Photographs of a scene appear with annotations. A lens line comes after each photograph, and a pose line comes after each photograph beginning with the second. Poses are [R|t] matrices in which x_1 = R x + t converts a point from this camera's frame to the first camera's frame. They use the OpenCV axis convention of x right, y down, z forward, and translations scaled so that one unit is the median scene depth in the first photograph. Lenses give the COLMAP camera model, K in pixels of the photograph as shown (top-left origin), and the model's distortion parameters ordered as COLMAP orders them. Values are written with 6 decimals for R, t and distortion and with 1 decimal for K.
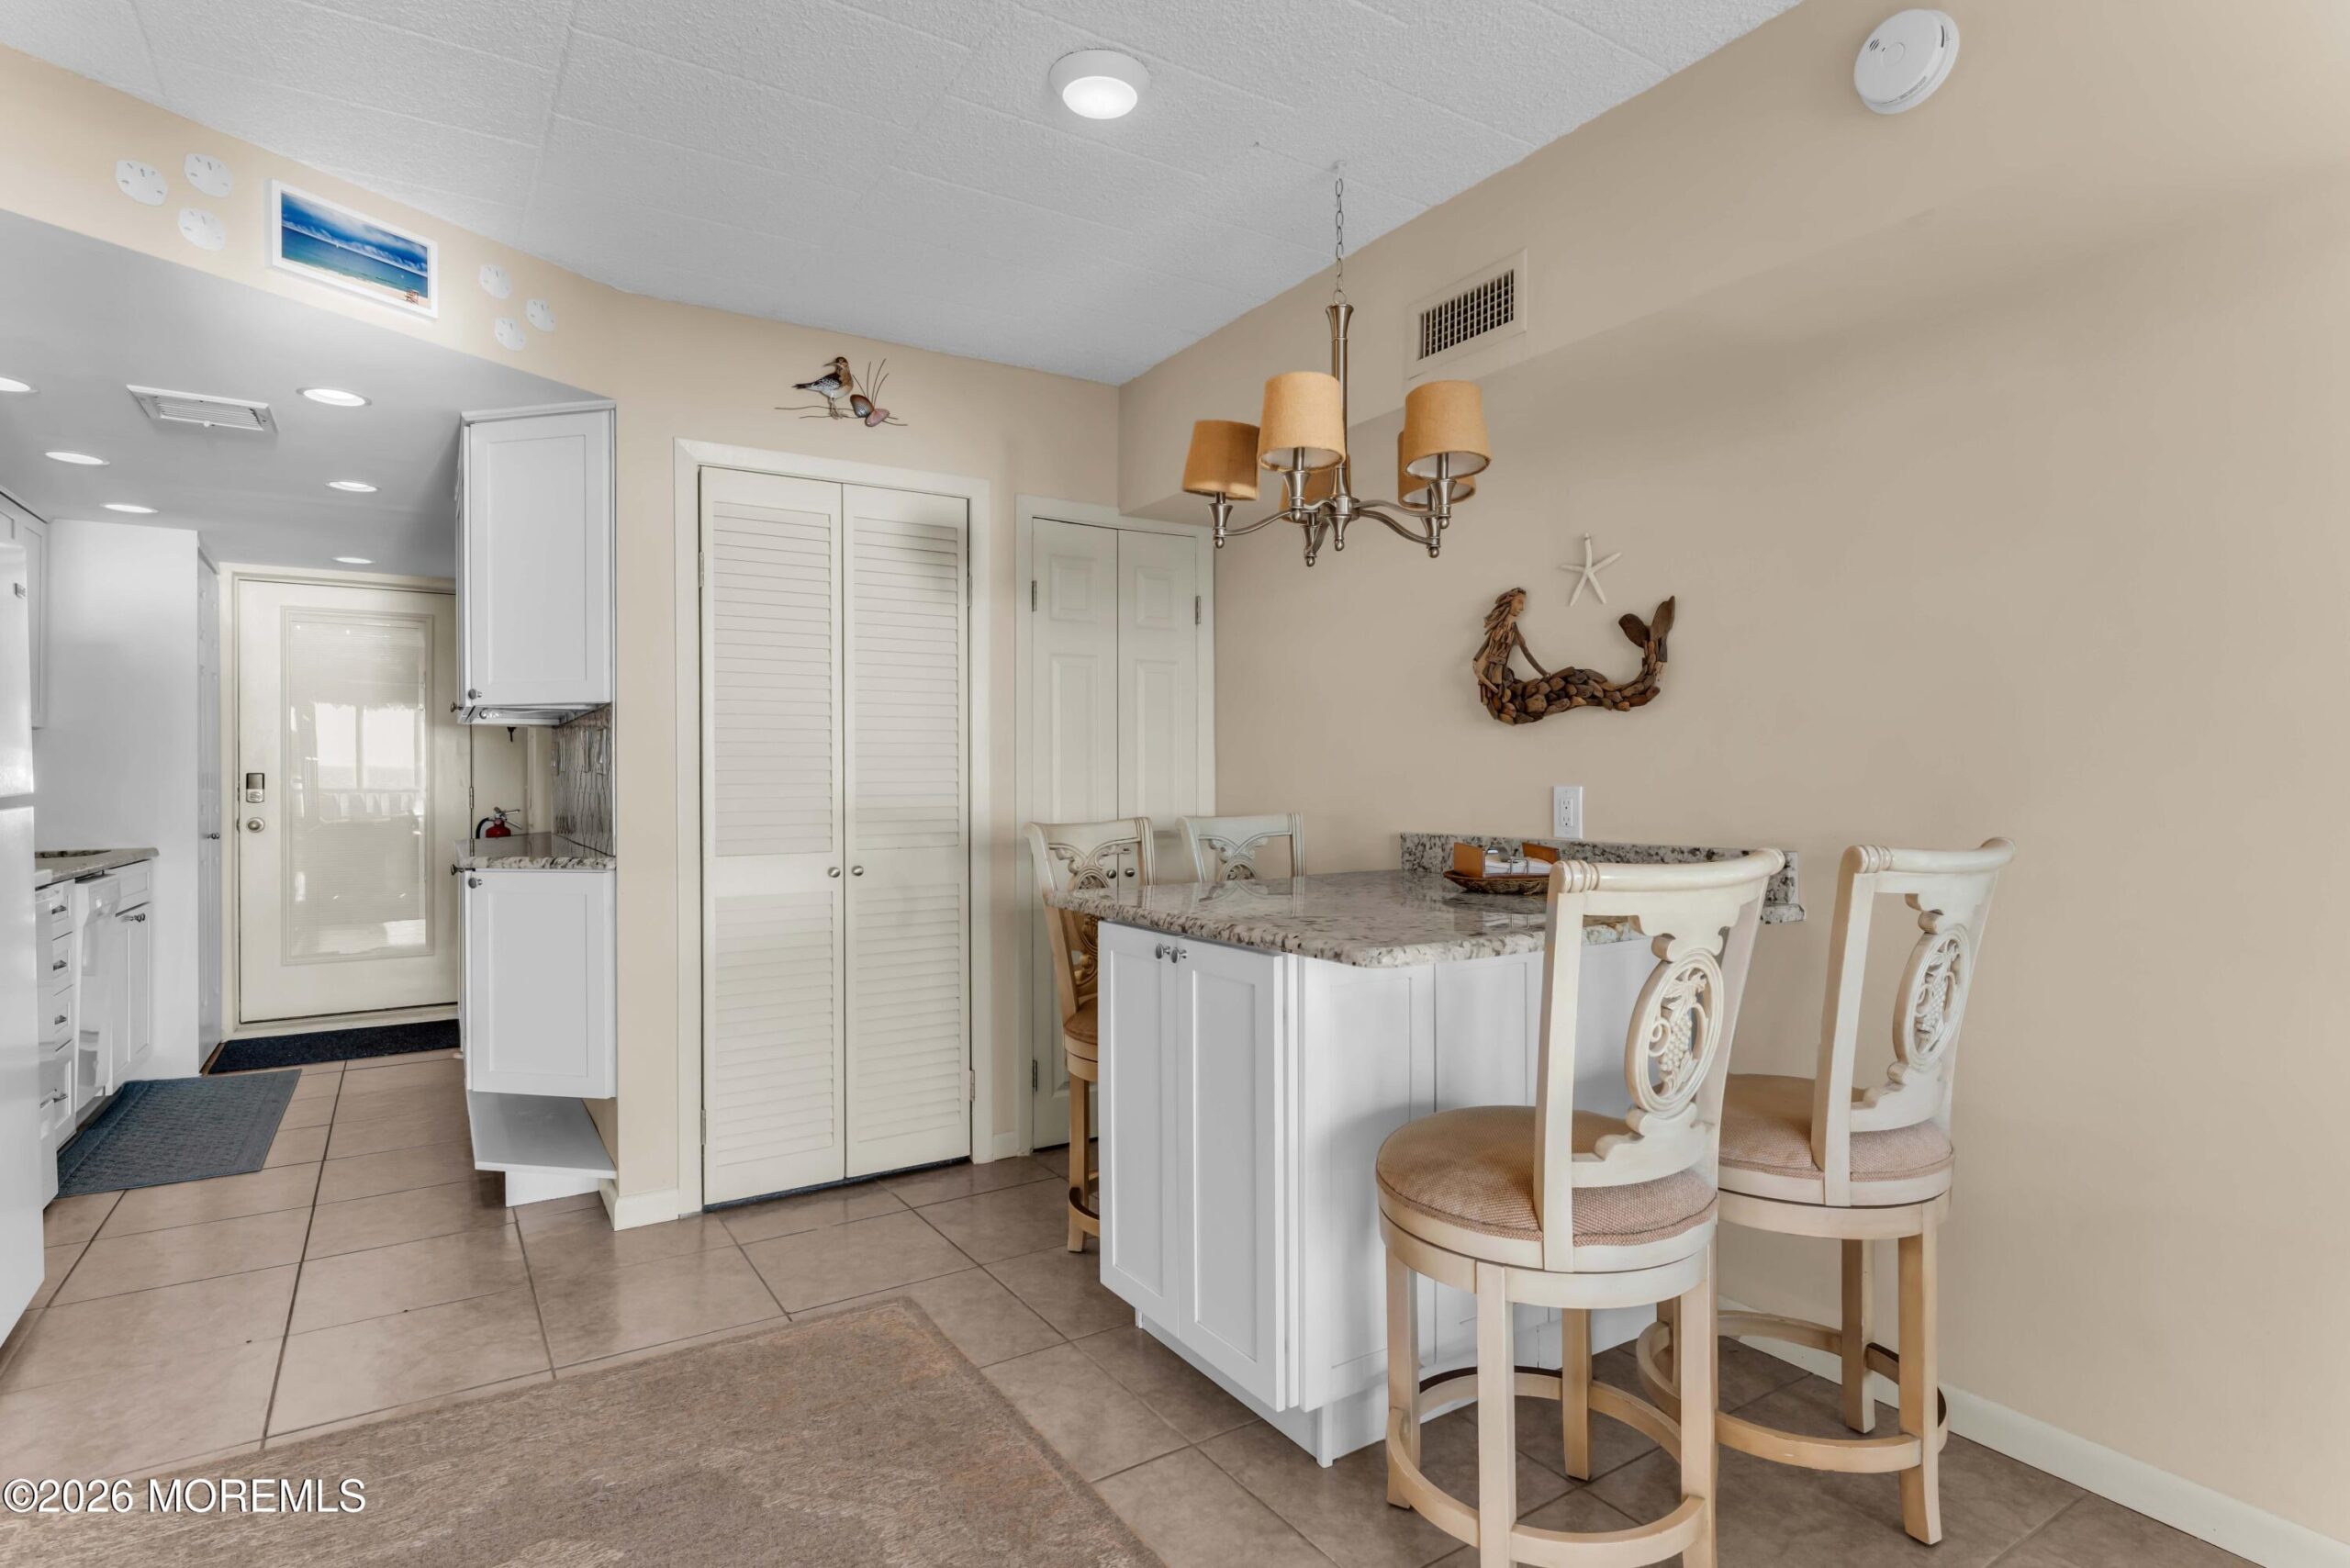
lens RADIAL K [[1149.1, 0, 1178.0], [0, 1149.1, 778.6], [0, 0, 1]] dist [-0.004893, 0.000088]
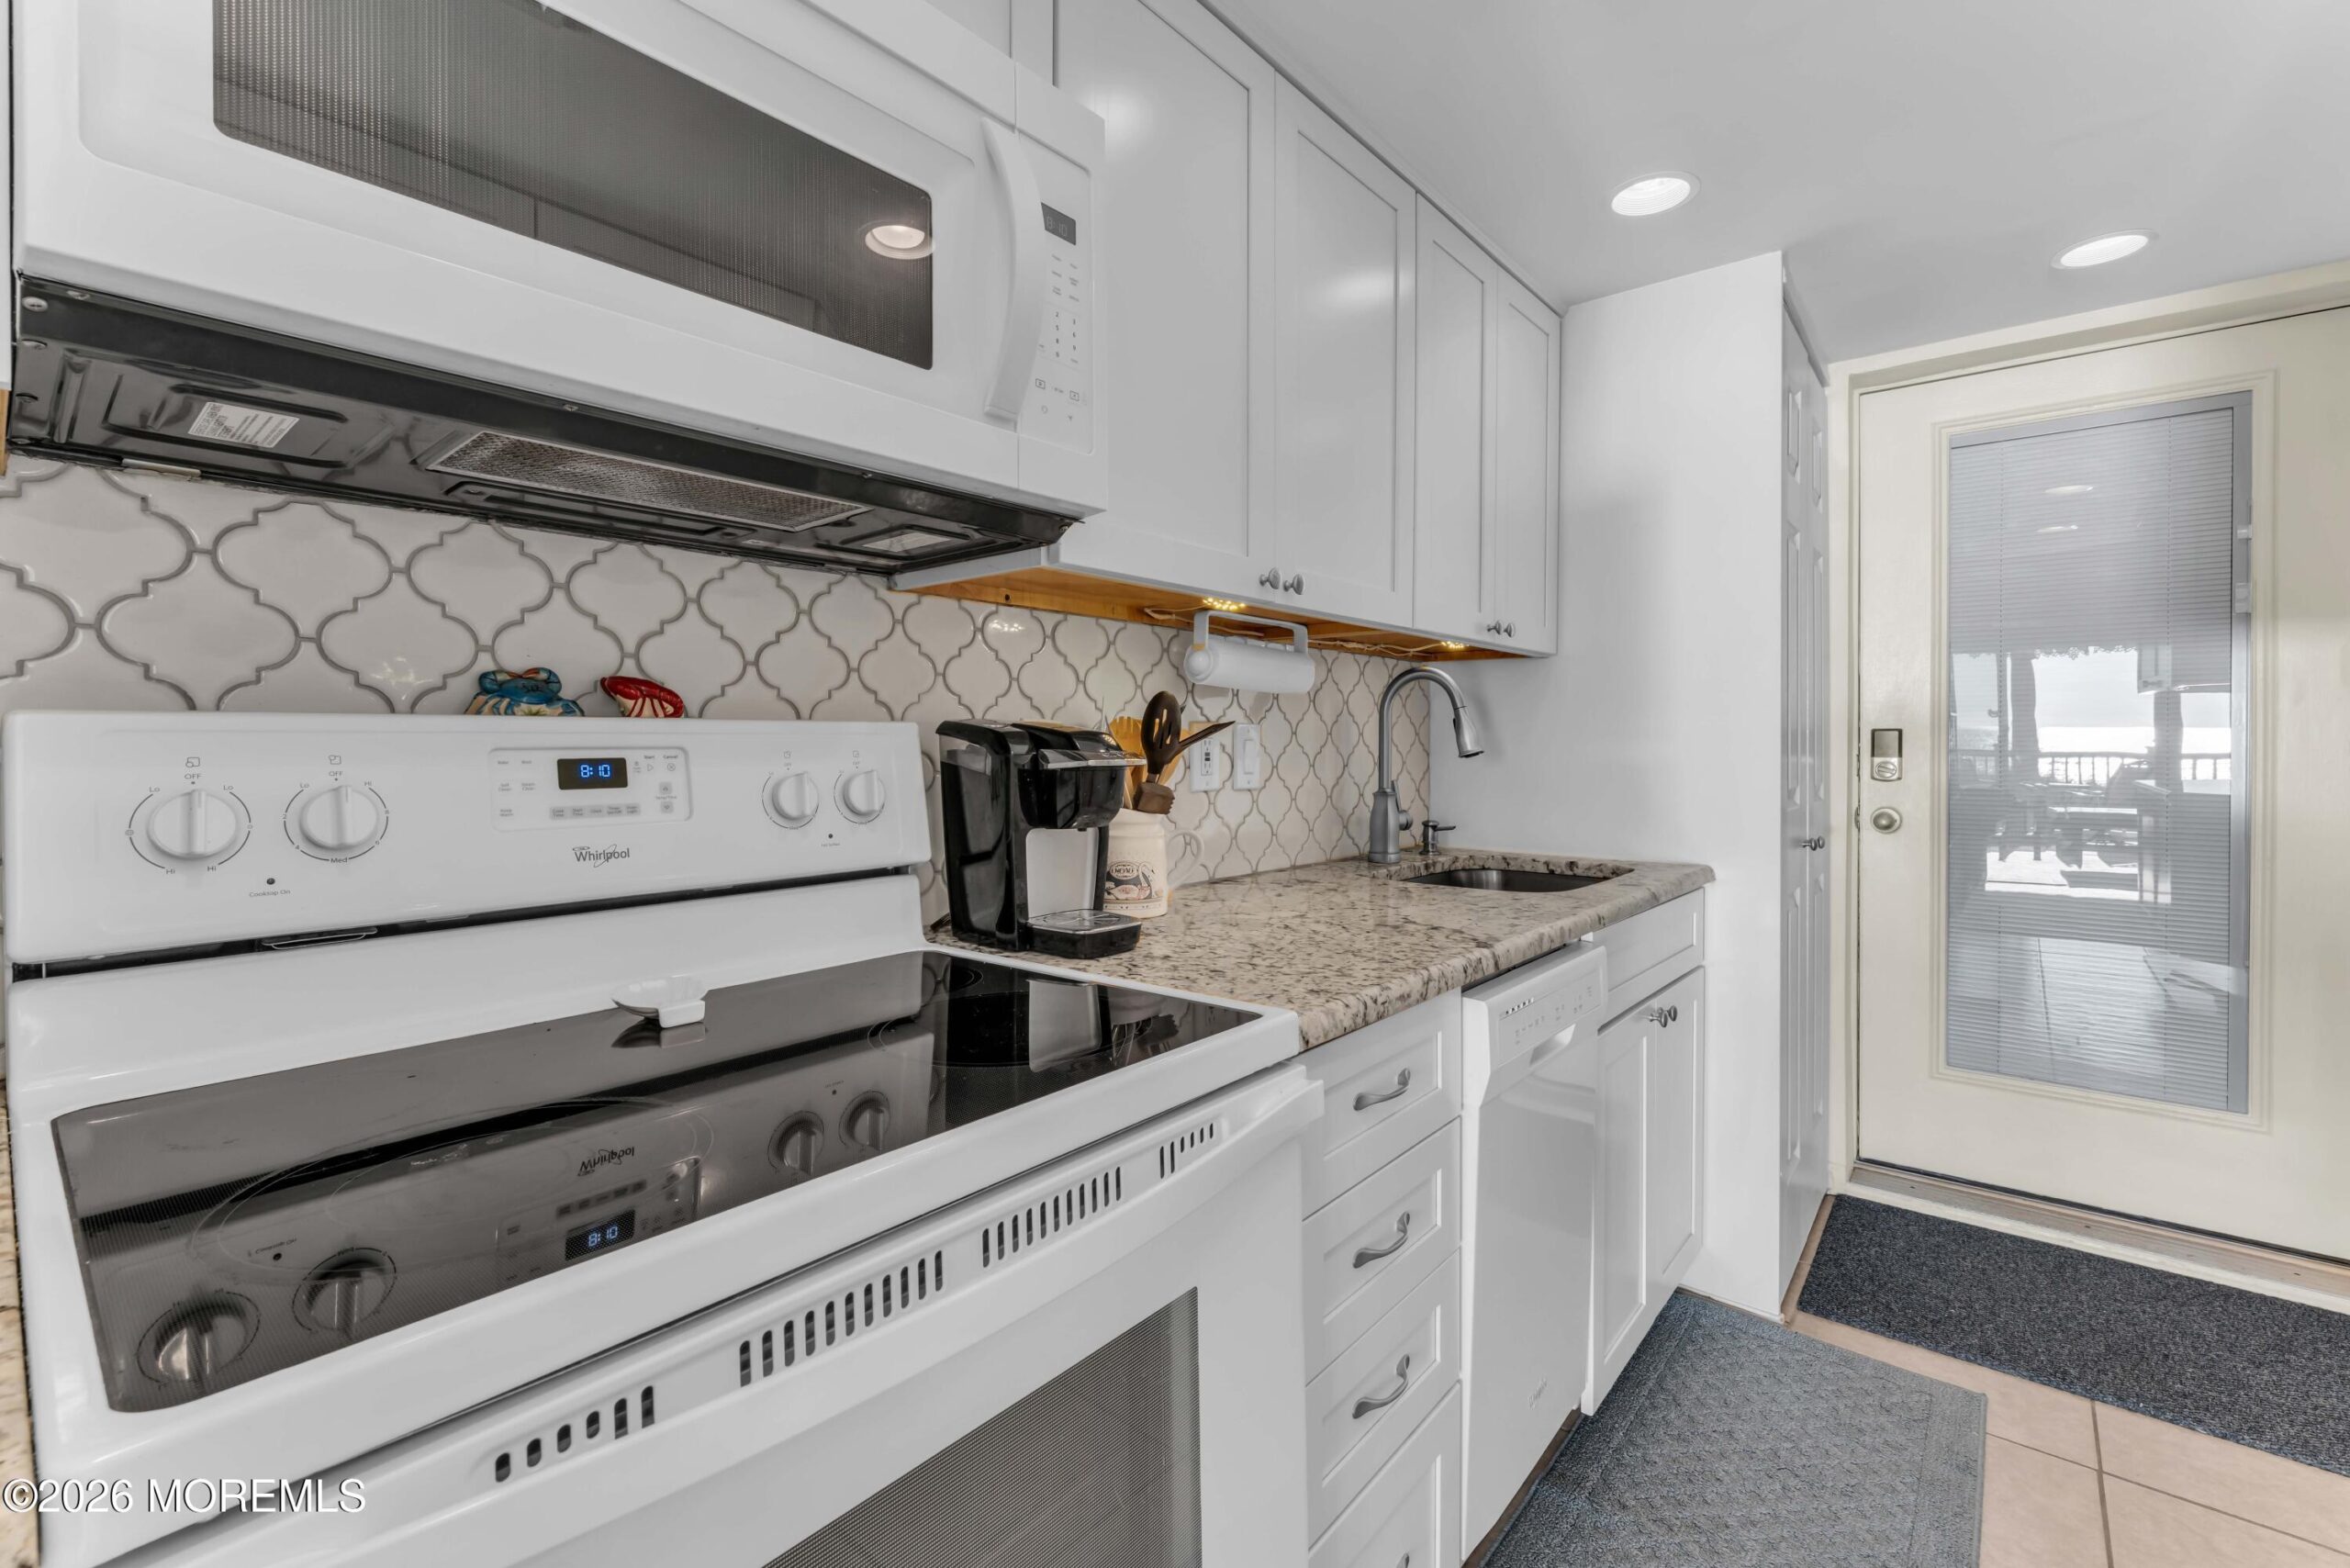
lens RADIAL K [[1010.9, 0, 1184.4], [0, 1010.9, 753.6], [0, 0, 1]] dist [0.001545, 0.000152]
pose [[0.286423, 0.008157, -0.958069, -0.455966], [0.002477, 0.999954, 0.009255, 0.002616], [0.958100, -0.005024, 0.286390, 0.561460]]
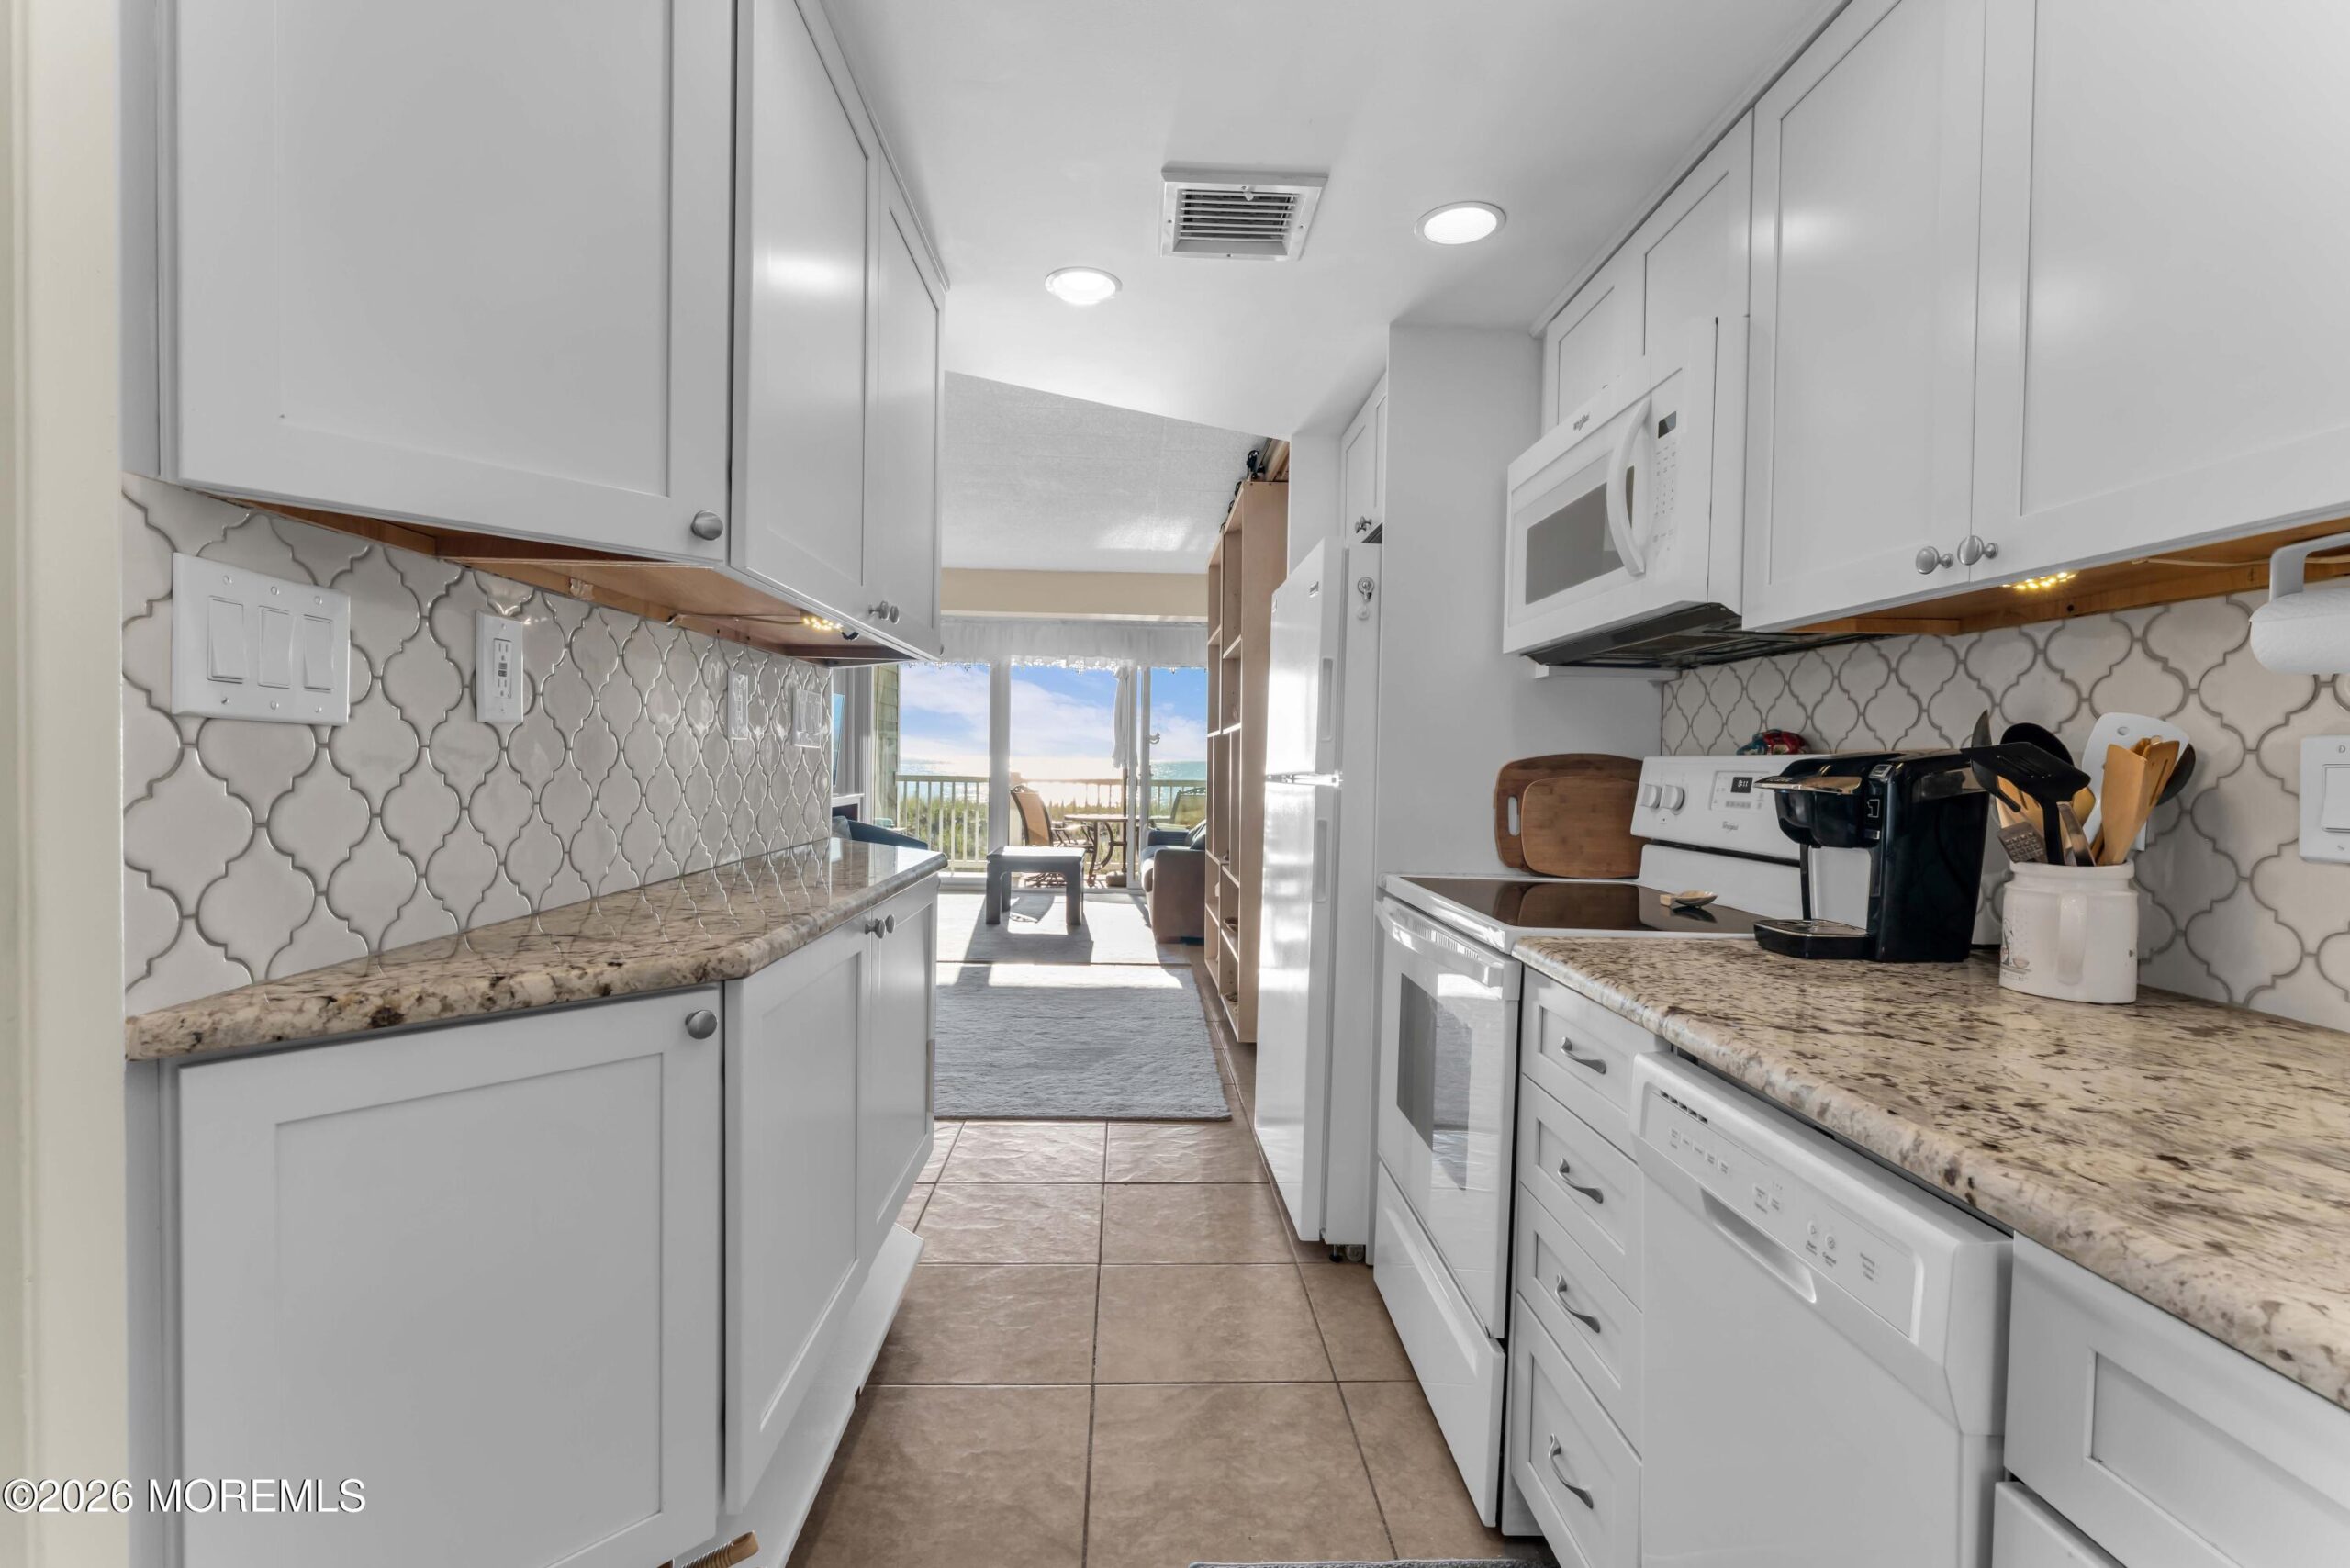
lens RADIAL K [[1044.0, 0, 1171.0], [0, 1044.0, 786.1], [0, 0, 1]] dist [-0.004081, -0.000463]
pose [[-0.855369, -0.032202, 0.517017, -0.667198], [-0.023386, 0.999449, 0.023560, 0.004095], [-0.517491, 0.008061, -0.855651, 0.899962]]
